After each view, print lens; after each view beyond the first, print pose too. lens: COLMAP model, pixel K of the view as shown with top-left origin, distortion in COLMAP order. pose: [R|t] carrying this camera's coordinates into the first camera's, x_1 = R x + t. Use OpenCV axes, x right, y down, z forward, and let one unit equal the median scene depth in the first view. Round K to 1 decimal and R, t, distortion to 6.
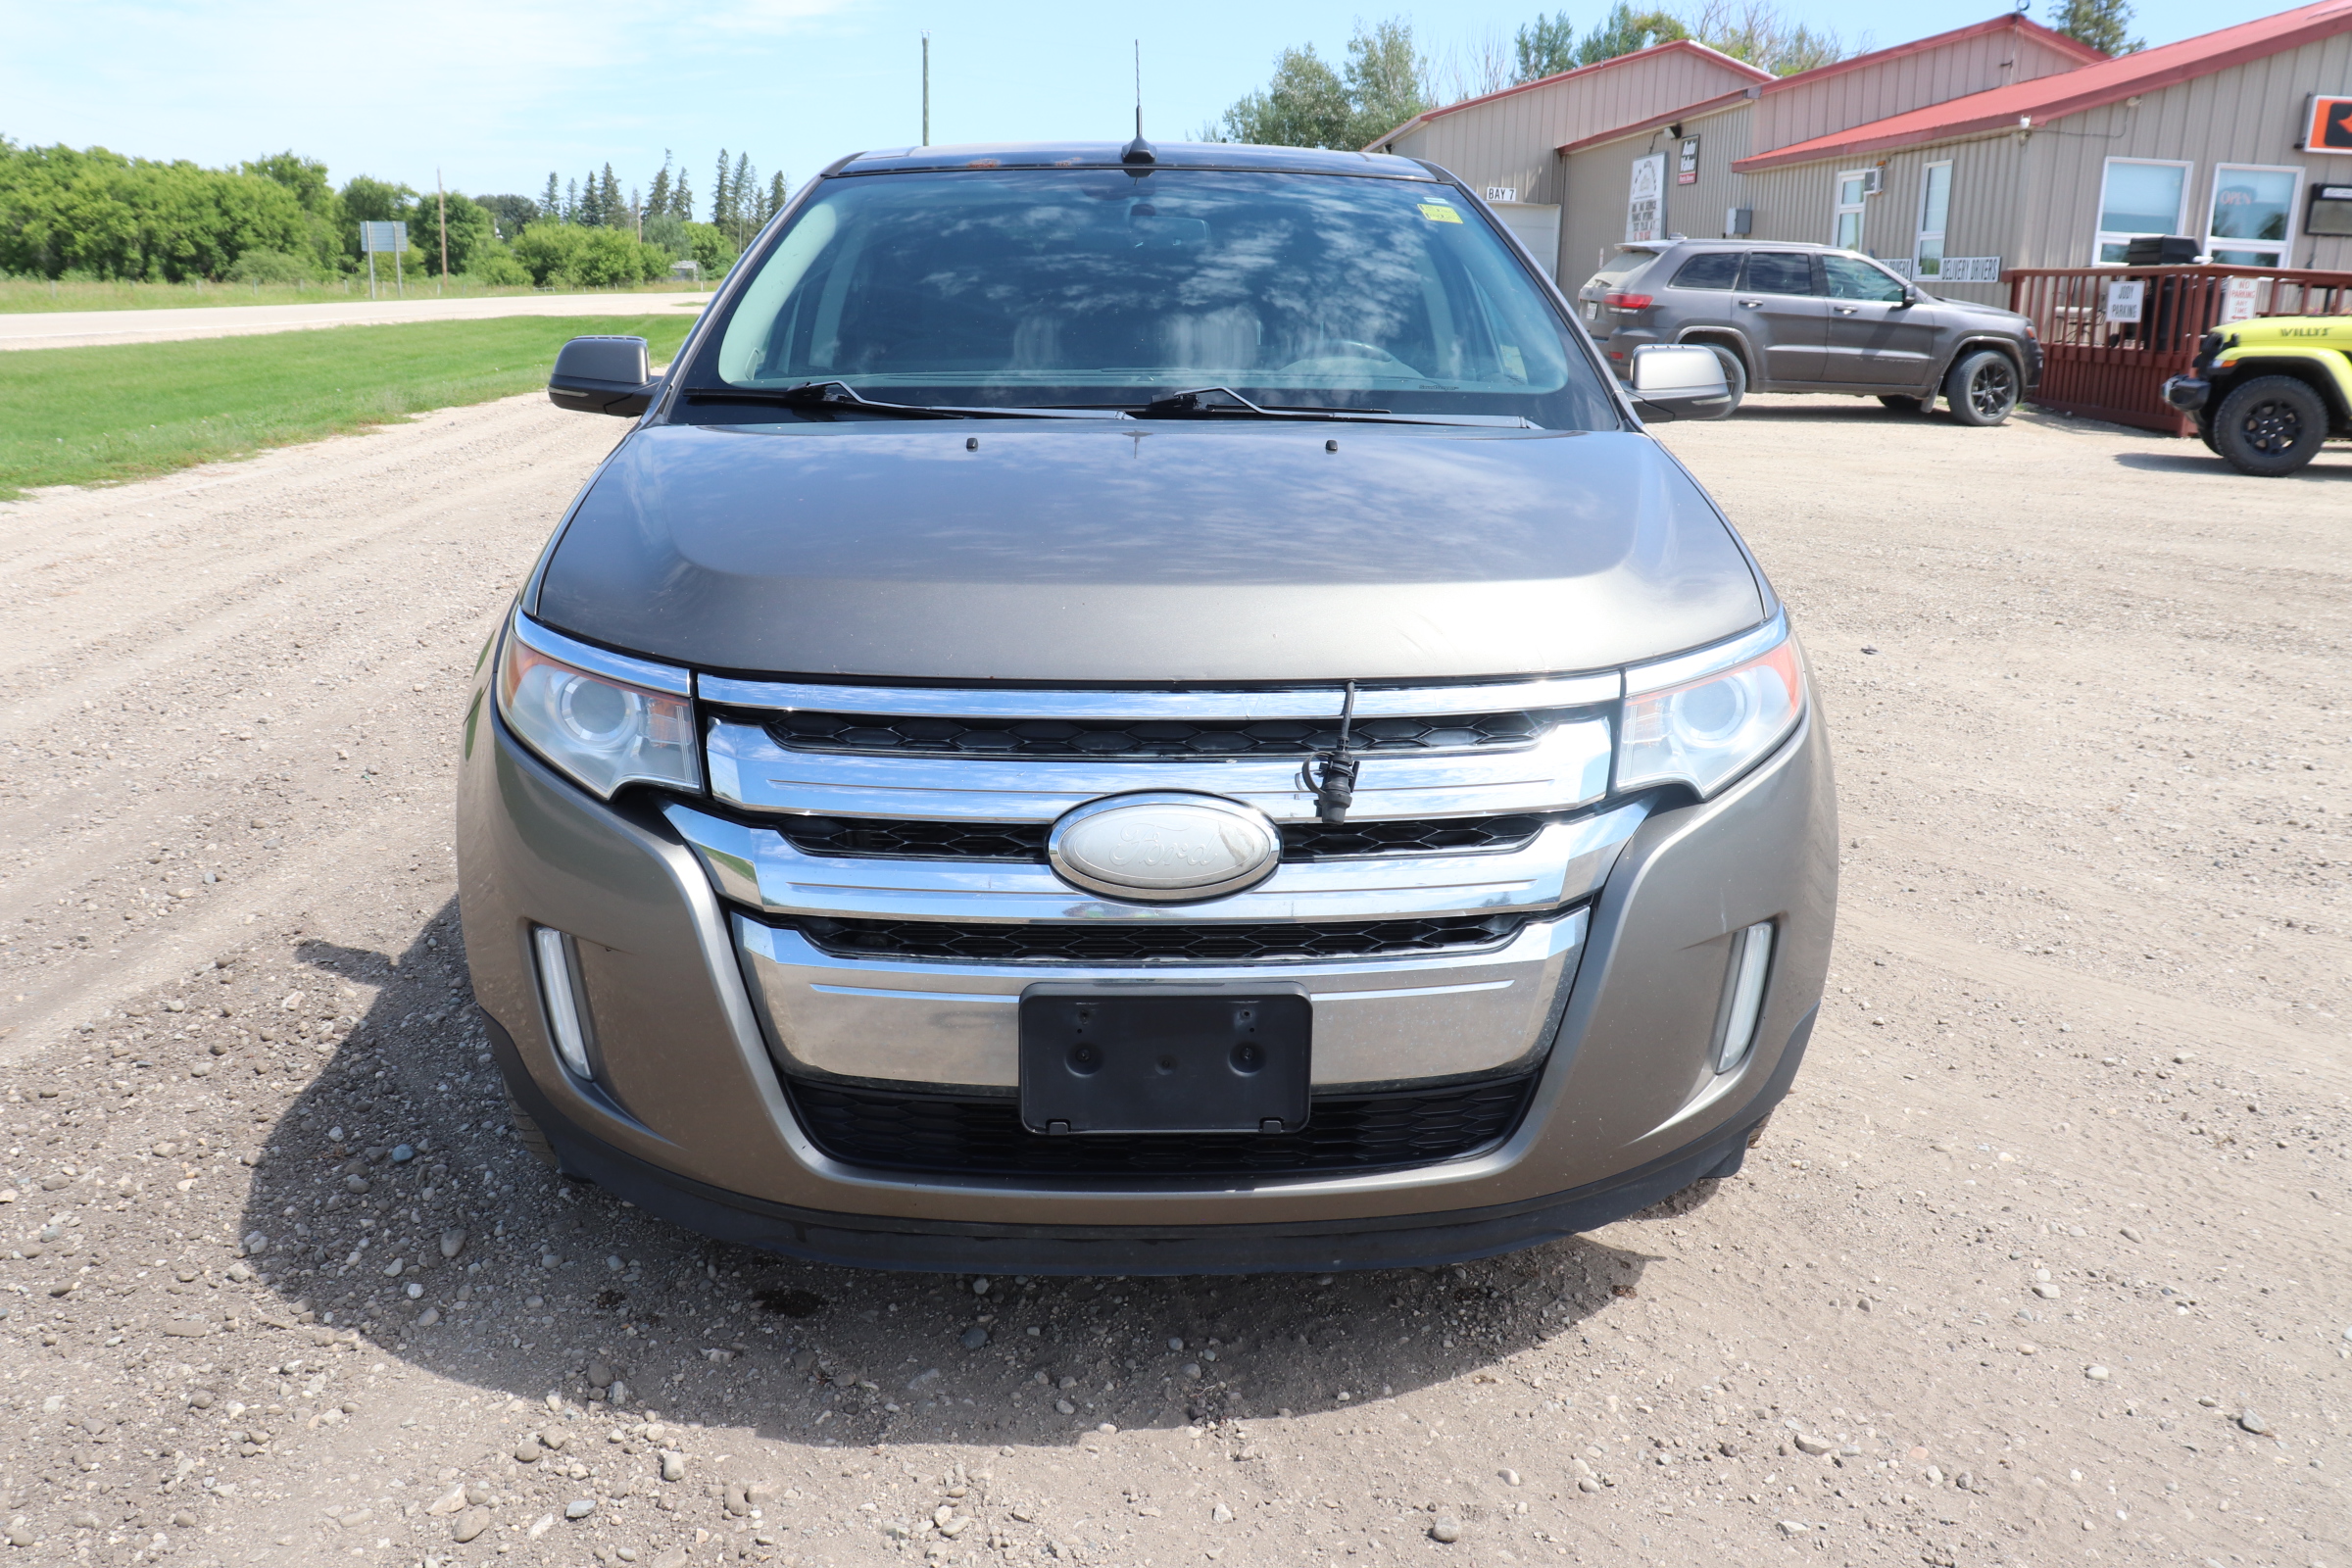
lens RADIAL K [[1920.3, 0, 1200.0], [0, 1920.3, 782.3], [0, 0, 1]] dist [-0.161619, 0.135909]
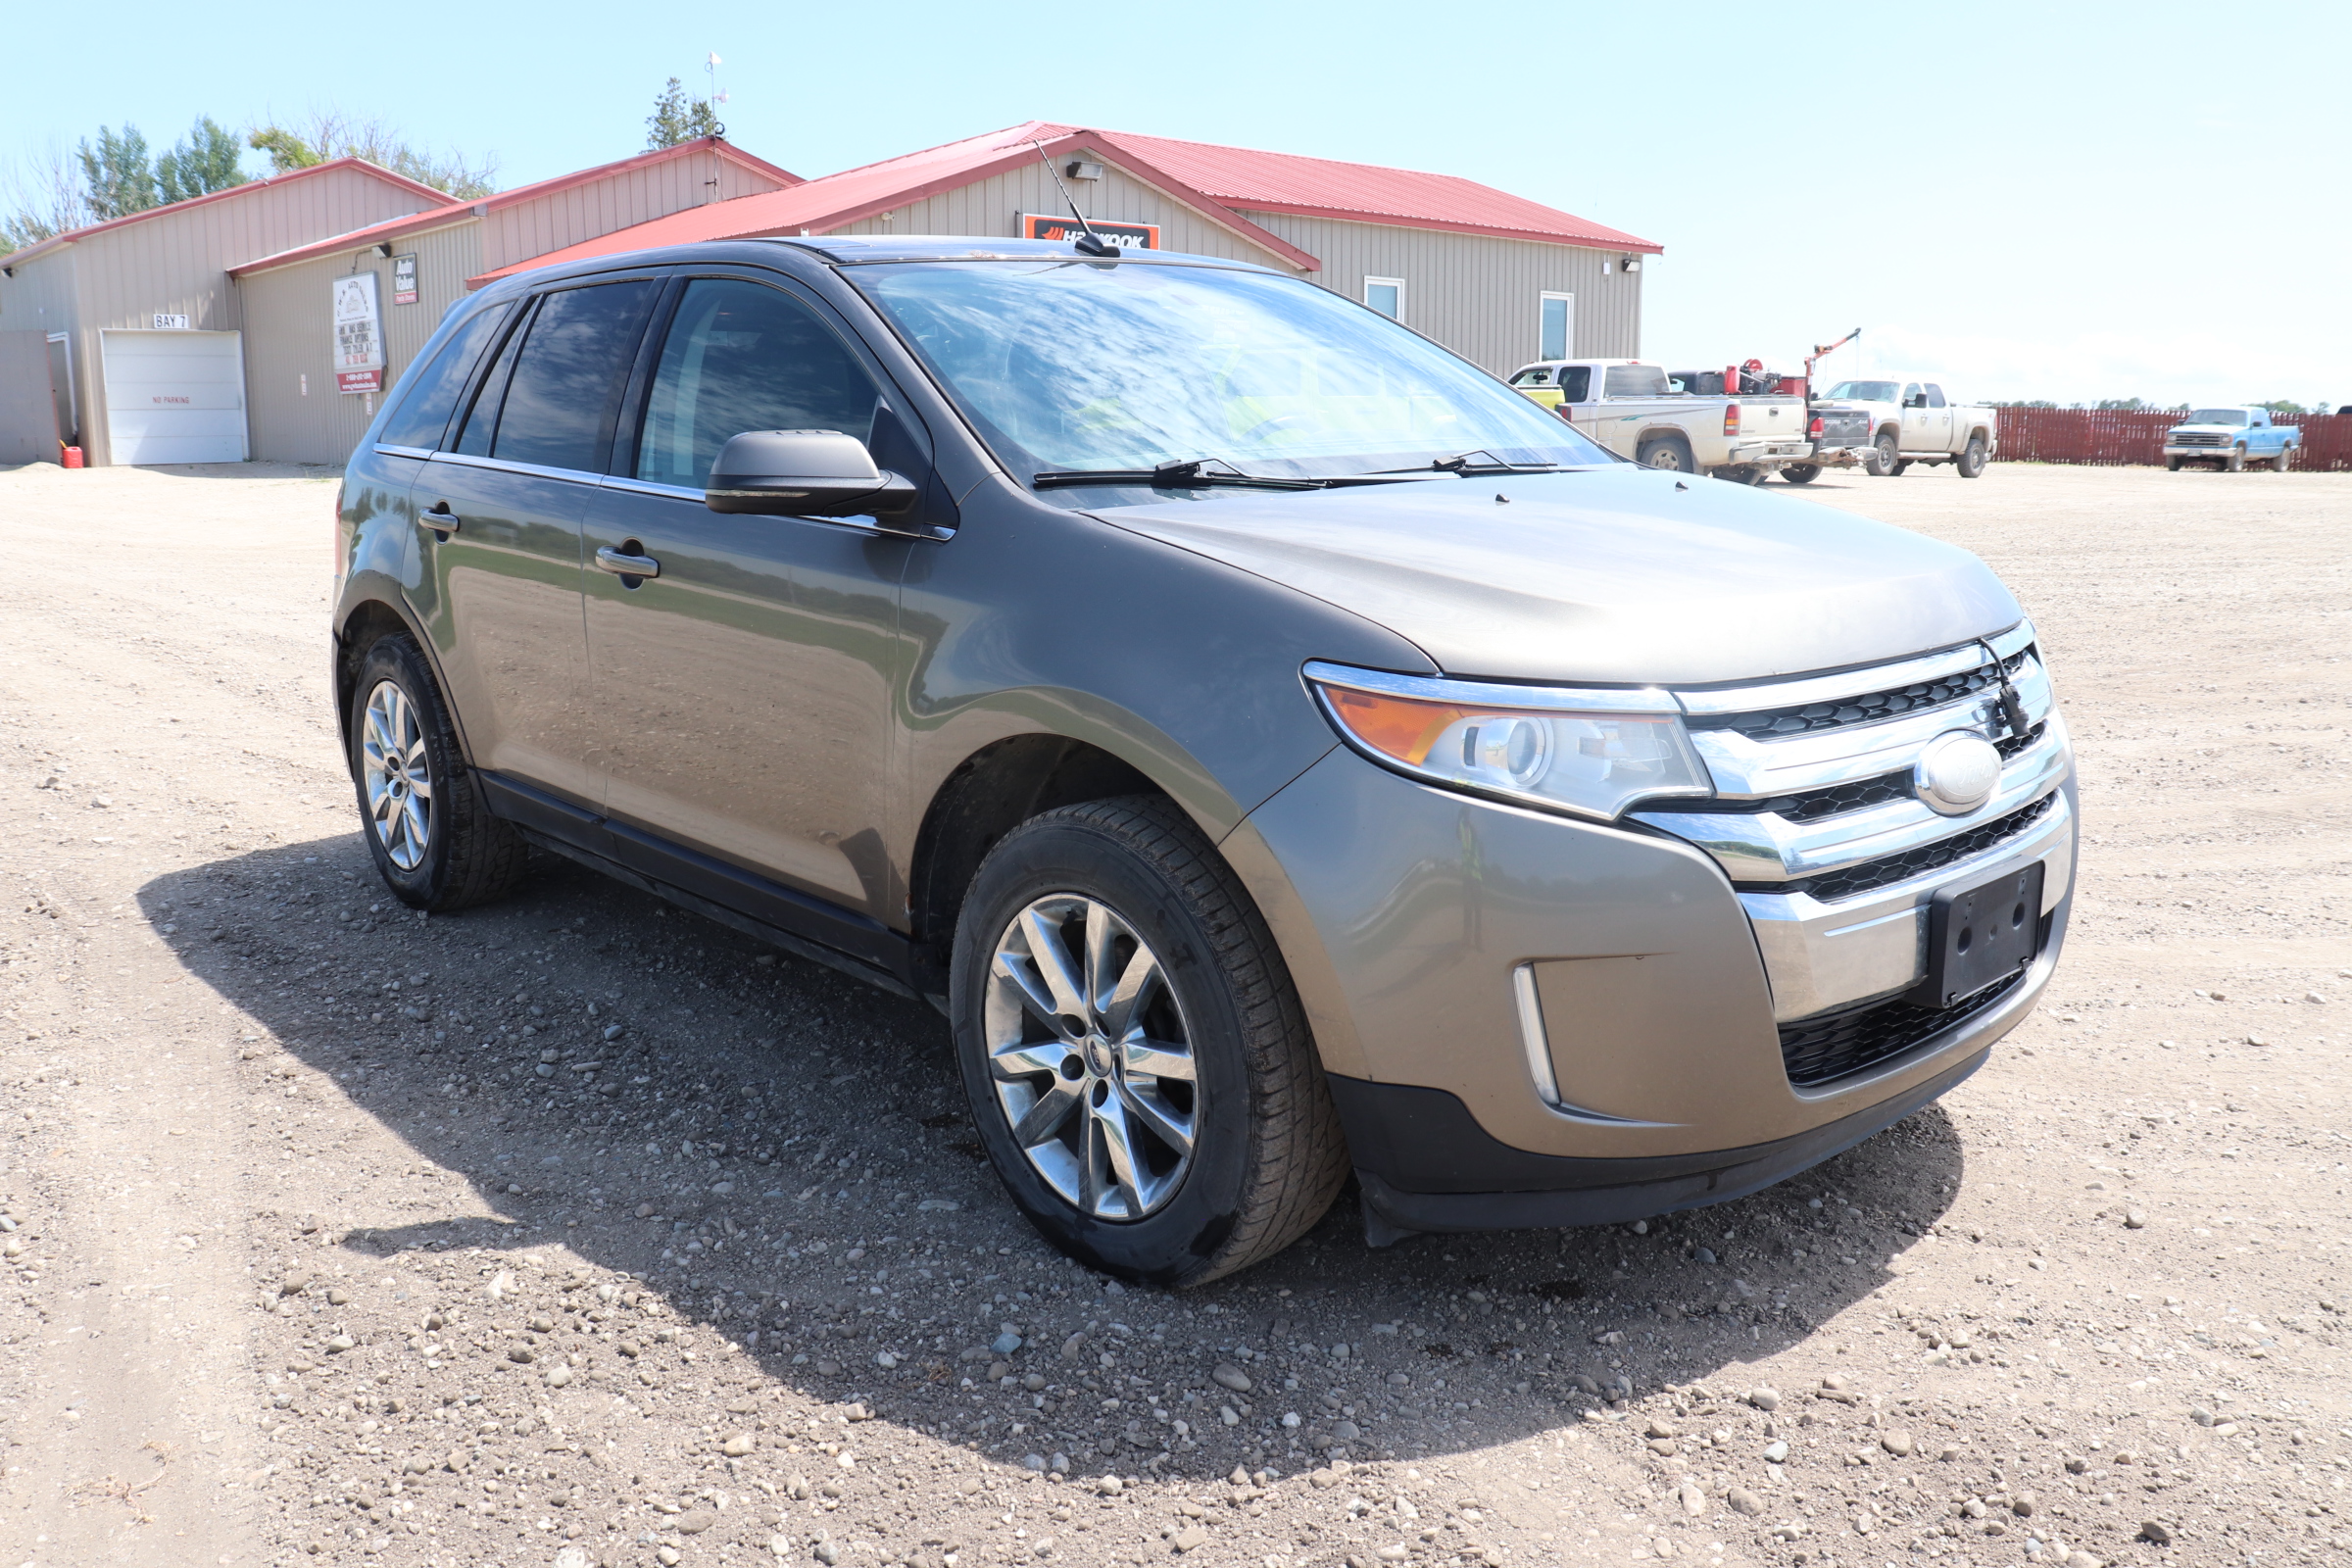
lens RADIAL K [[1920.3, 0, 1200.0], [0, 1920.3, 782.3], [0, 0, 1]] dist [-0.161619, 0.135909]
pose [[0.762838, -0.152730, 0.628293, -0.693821], [0.189454, 0.981852, 0.008651, -0.039188], [-0.618211, 0.112433, 0.777929, 0.177903]]
